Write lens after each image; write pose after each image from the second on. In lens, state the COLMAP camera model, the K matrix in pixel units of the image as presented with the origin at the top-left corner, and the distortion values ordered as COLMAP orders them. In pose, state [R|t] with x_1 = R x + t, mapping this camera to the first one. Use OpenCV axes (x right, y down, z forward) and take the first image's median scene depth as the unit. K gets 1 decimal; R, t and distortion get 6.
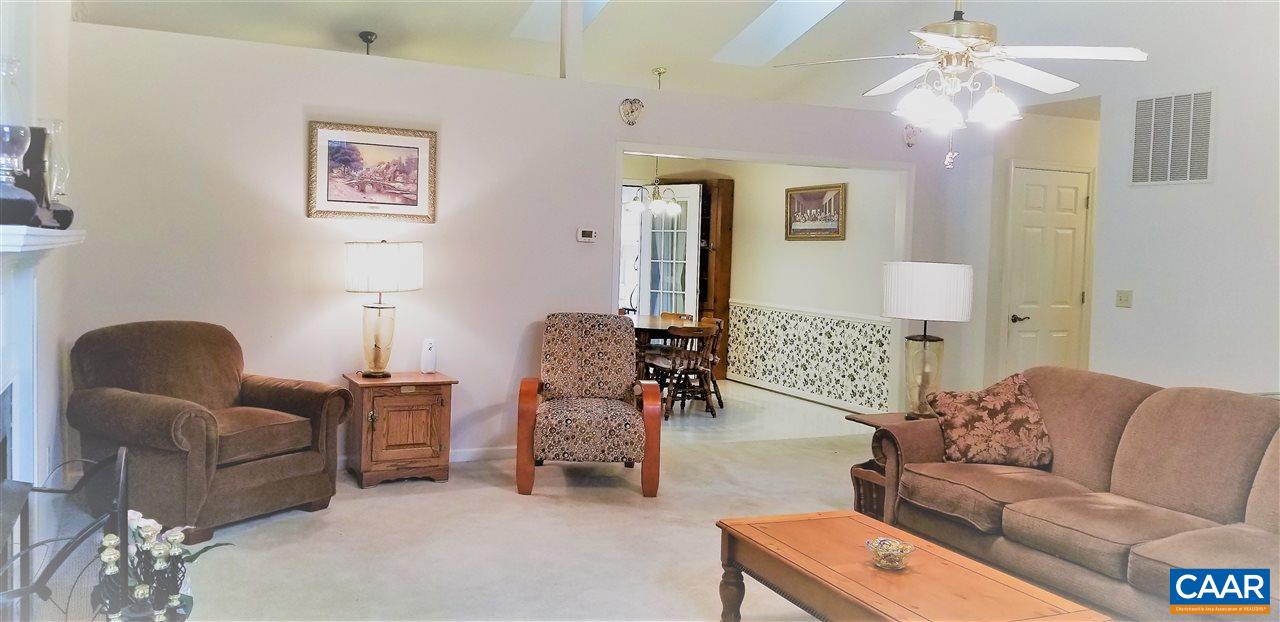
lens RADIAL K [[992.4, 0, 641.4], [0, 992.4, 296.3], [0, 0, 1]] dist [0.125528, -0.238344]
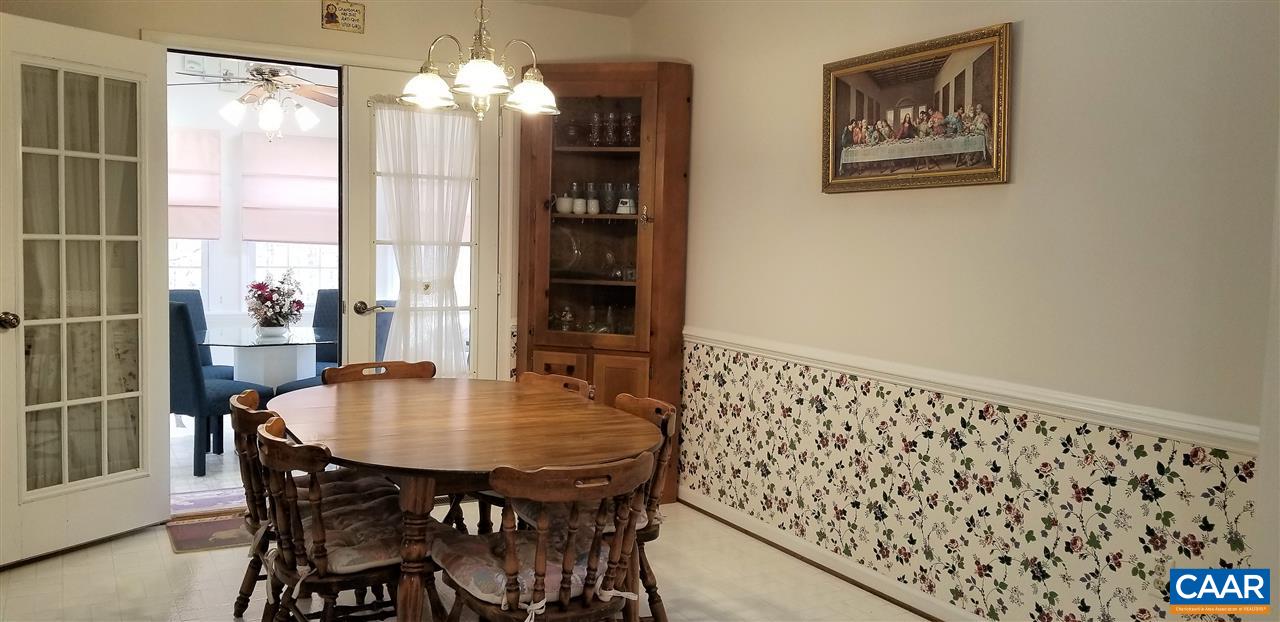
lens RADIAL K [[1028.4, 0, 625.6], [0, 1028.4, 316.4], [0, 0, 1]] dist [0.047364, -0.004230]
pose [[0.998977, -0.009566, 0.044209, 0.044802], [0.008230, 0.999507, 0.030293, -0.019100], [-0.044477, -0.029899, 0.998563, 0.580352]]
